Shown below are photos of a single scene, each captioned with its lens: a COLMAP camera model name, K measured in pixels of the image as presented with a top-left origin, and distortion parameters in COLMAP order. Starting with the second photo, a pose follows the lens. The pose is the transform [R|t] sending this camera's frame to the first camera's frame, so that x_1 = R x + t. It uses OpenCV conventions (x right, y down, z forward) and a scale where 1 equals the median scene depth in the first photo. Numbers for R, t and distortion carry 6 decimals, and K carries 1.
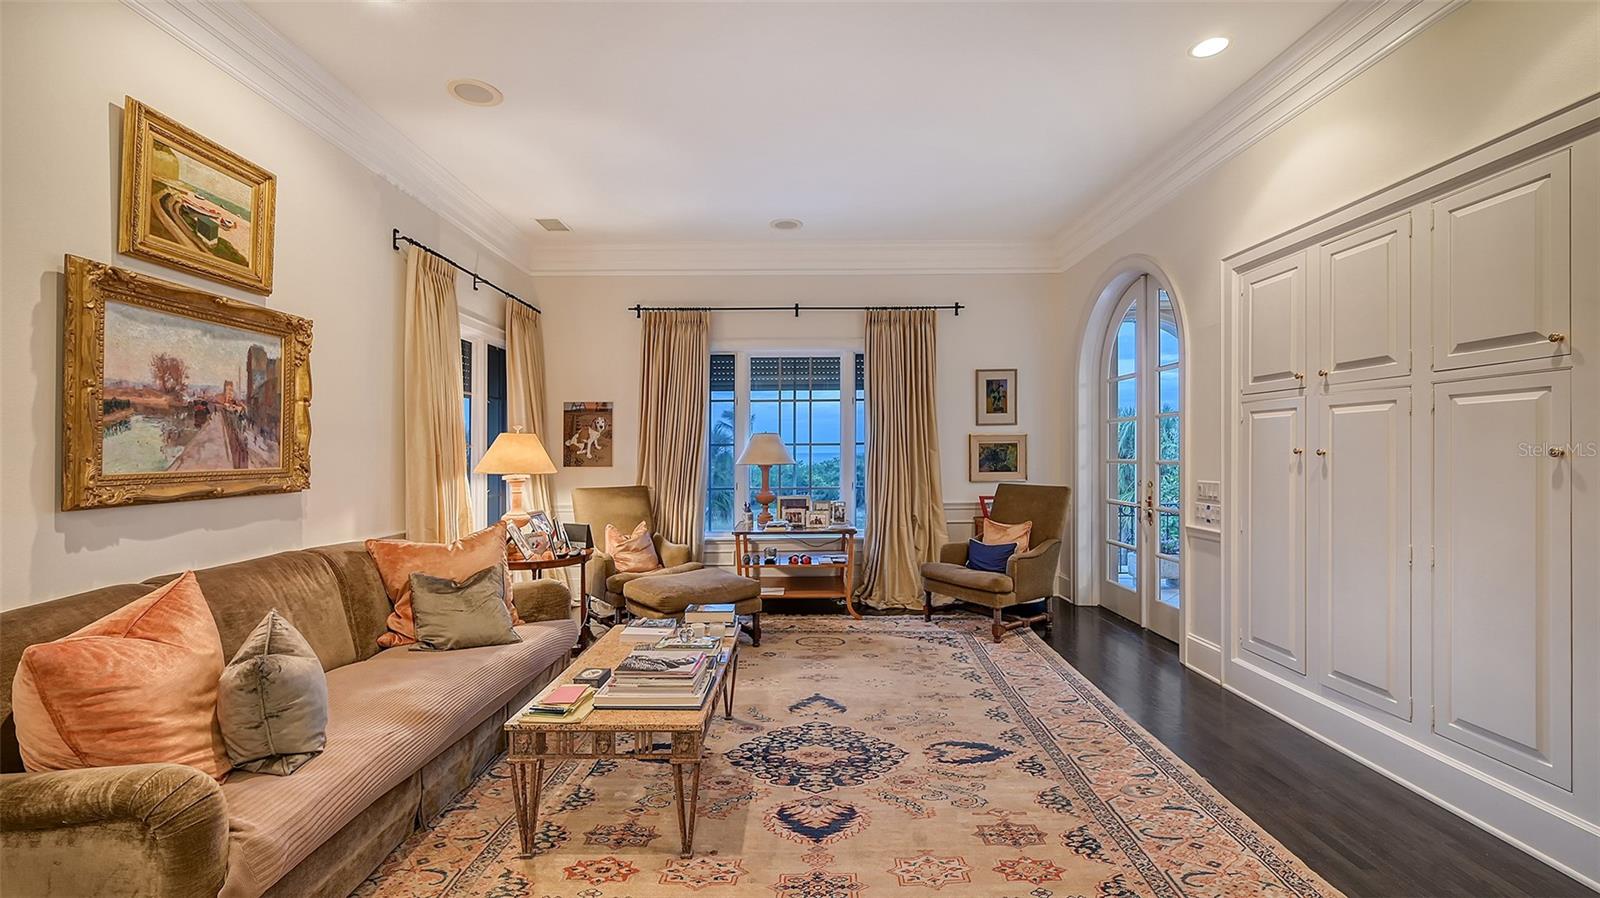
lens RADIAL K [[644.8, 0, 795.9], [0, 644.8, 455.0], [0, 0, 1]] dist [0.001726, 0.000048]
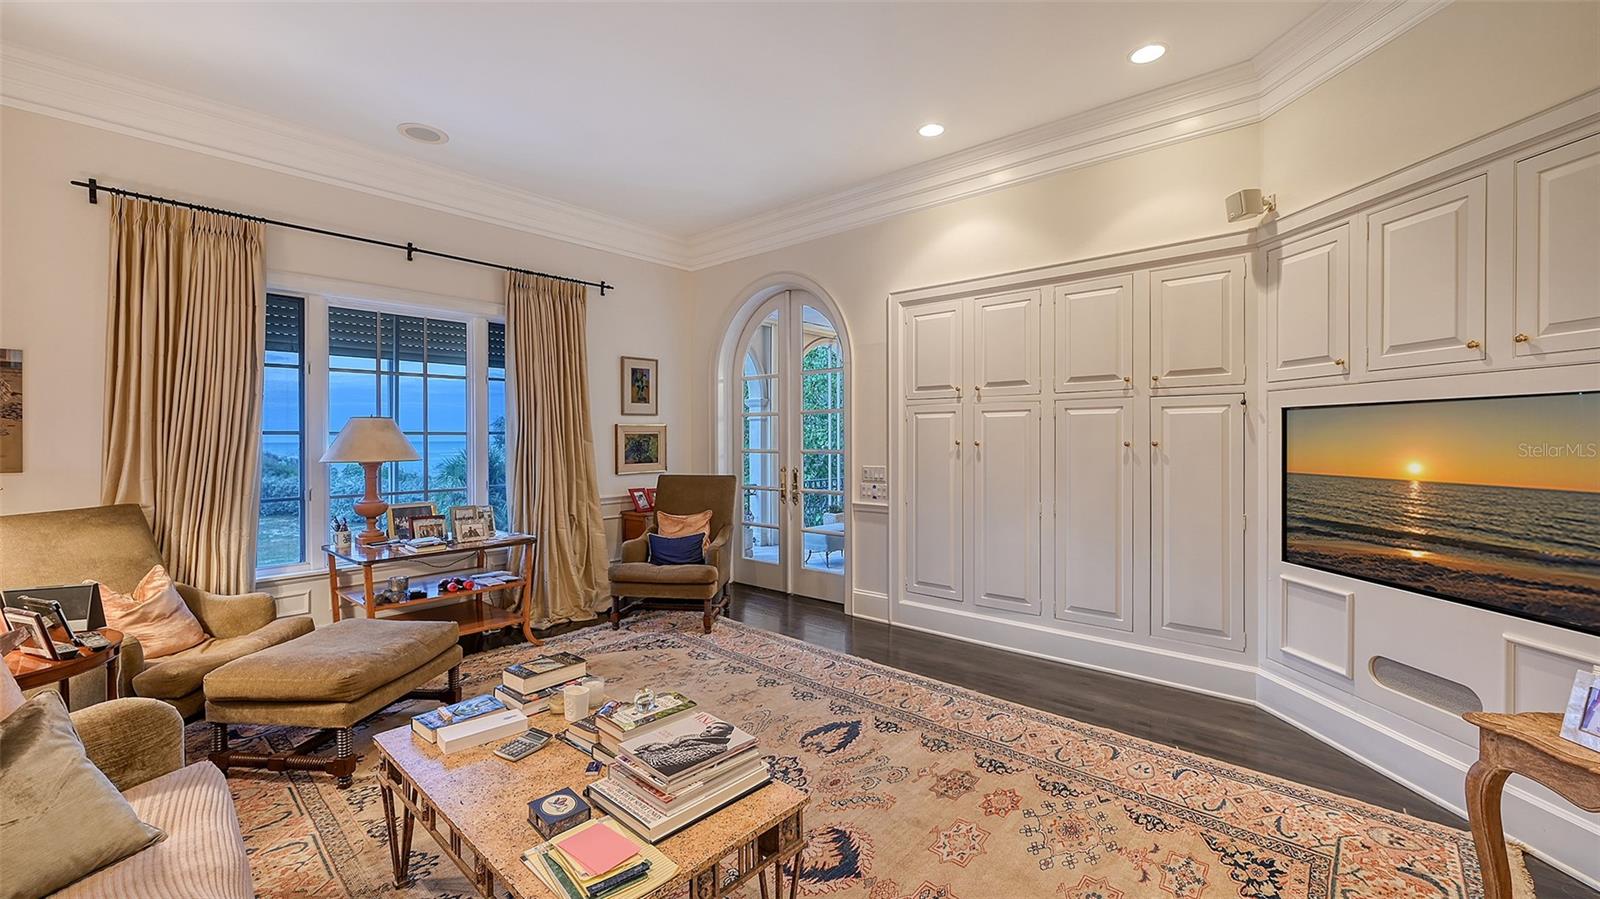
lens RADIAL K [[645.2, 0, 800.0], [0, 645.2, 449.5], [0, 0, 1]] dist [0.000596, -0.000138]
pose [[0.661216, -0.010174, 0.750126, -0.296902], [0.004273, 0.999943, 0.009796, -0.003624], [-0.750183, -0.003272, 0.661222, 0.198504]]
